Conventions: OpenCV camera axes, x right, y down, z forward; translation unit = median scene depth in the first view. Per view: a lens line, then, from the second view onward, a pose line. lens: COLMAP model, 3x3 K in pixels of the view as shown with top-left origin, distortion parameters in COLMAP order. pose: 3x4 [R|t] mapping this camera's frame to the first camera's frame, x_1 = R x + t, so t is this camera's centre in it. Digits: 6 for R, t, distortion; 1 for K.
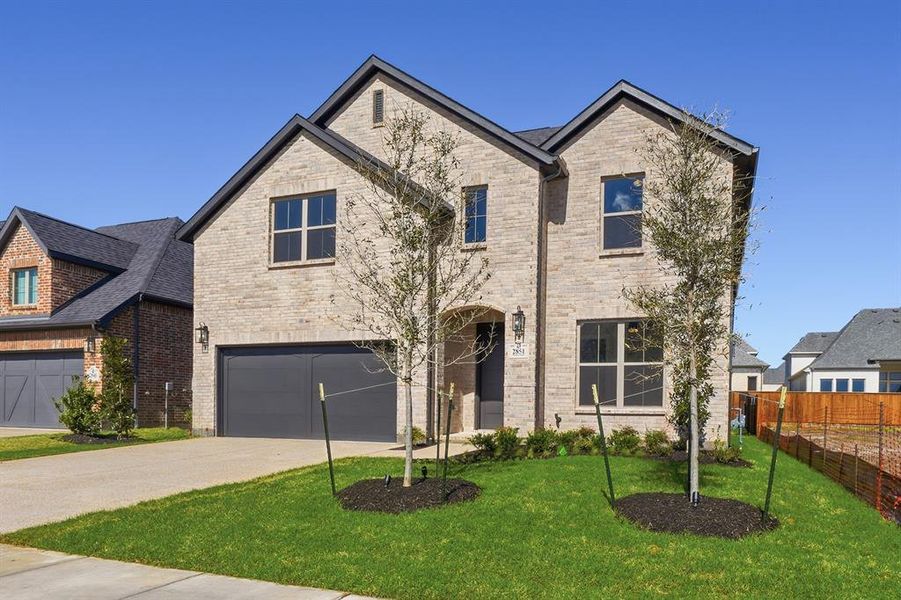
lens RADIAL K [[618.4, 0, 501.2], [0, 618.4, 417.5], [0, 0, 1]] dist [-0.028927, 0.020908]
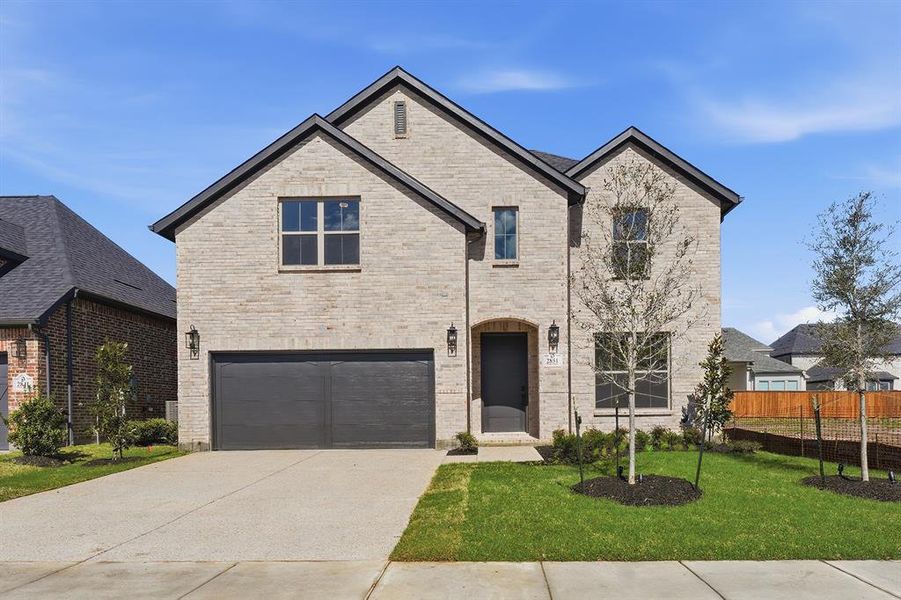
lens RADIAL K [[618.4, 0, 501.2], [0, 618.4, 417.5], [0, 0, 1]] dist [-0.028927, 0.020908]
pose [[0.941481, -0.027733, 0.335923, -0.387989], [0.027048, 0.999612, 0.006719, -0.013830], [-0.335978, 0.002760, 0.941866, -0.009644]]
